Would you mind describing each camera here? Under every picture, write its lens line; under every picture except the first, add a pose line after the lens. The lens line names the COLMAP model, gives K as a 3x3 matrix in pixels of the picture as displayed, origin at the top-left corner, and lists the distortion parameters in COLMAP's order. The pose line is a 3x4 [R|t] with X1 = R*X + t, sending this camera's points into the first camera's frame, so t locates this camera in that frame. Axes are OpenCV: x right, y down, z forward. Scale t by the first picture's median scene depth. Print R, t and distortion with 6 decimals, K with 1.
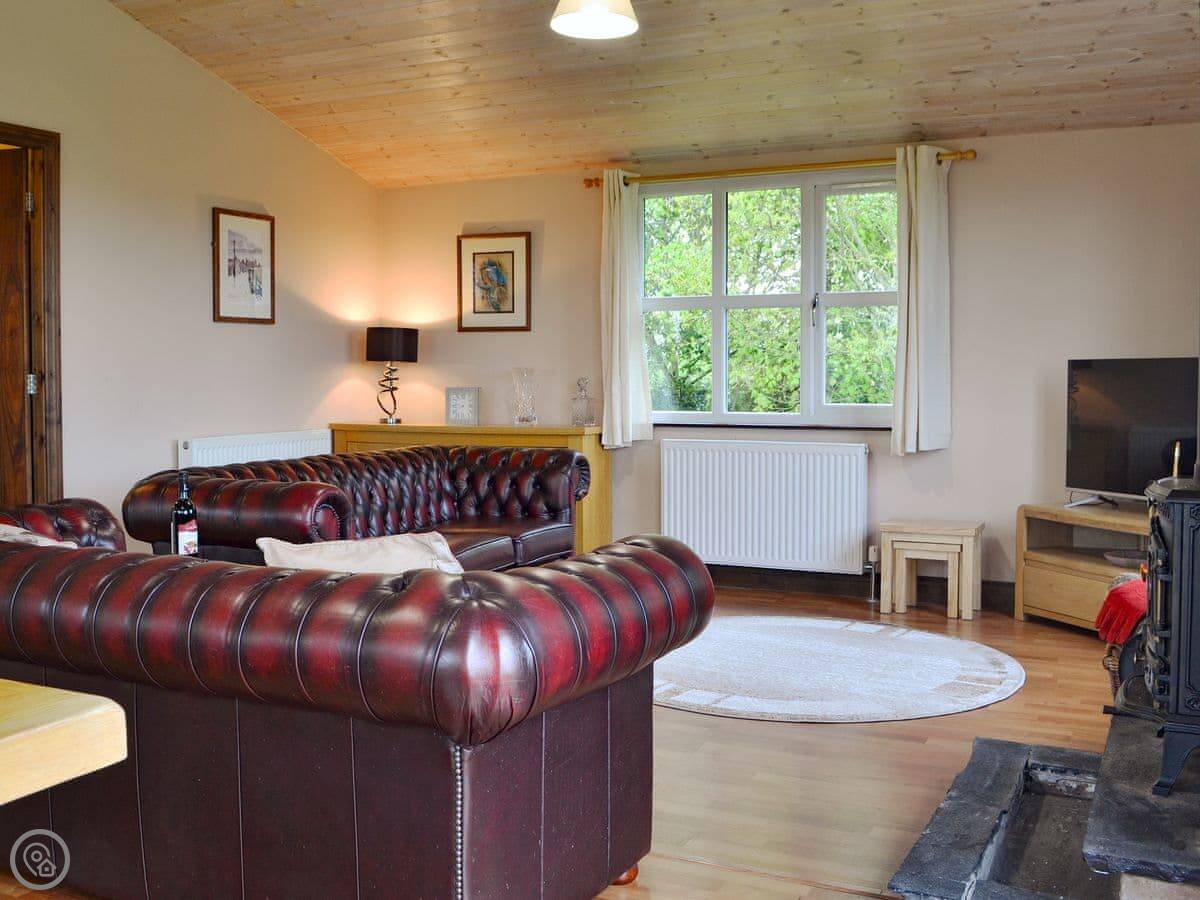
lens RADIAL K [[1193.5, 0, 600.4], [0, 1193.5, 435.0], [0, 0, 1]] dist [-0.094805, -0.004439]
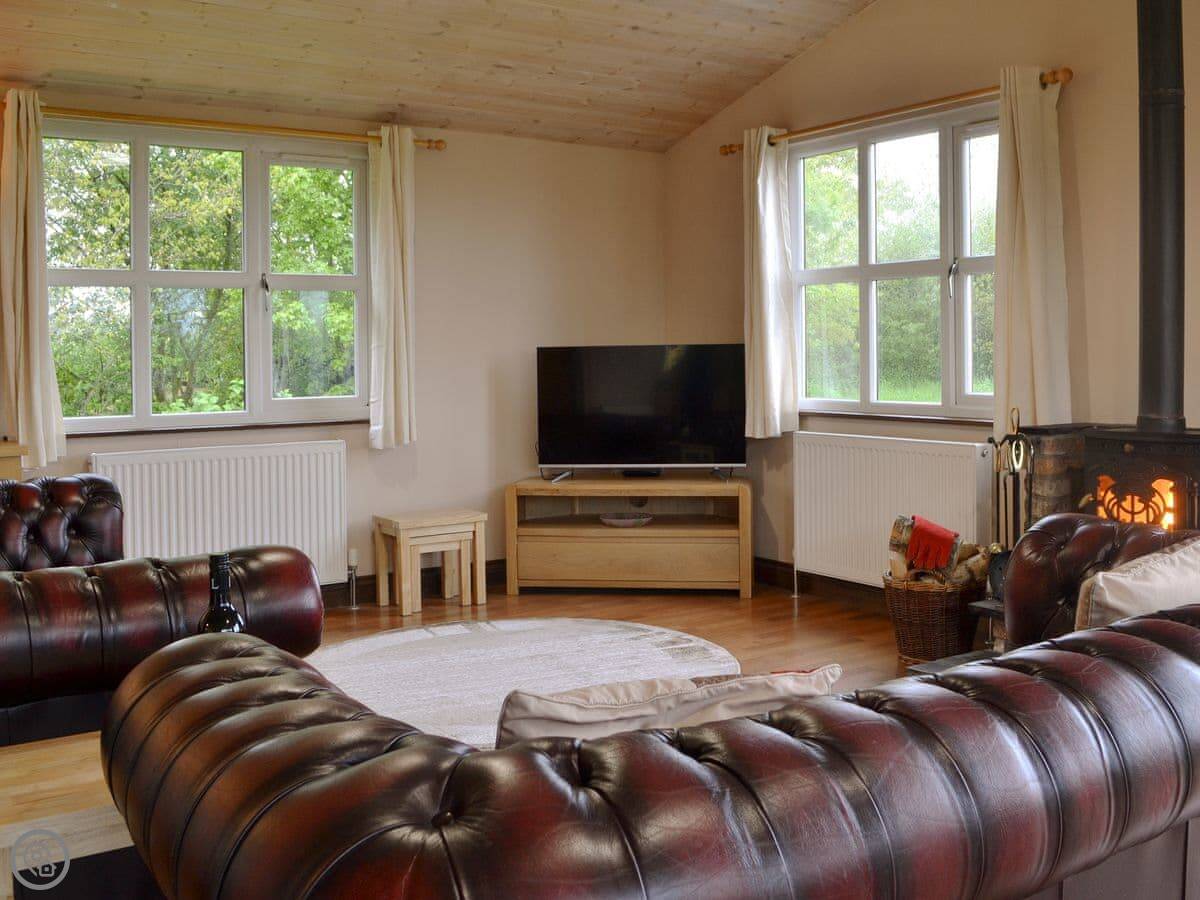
lens RADIAL K [[1155.7, 0, 602.5], [0, 1155.7, 400.2], [0, 0, 1]] dist [-0.093130, 0.005279]
pose [[0.484111, -0.034020, 0.874345, -0.484025], [0.062228, 0.998052, 0.004378, -0.015373], [-0.872791, 0.052289, 0.485286, 0.410475]]
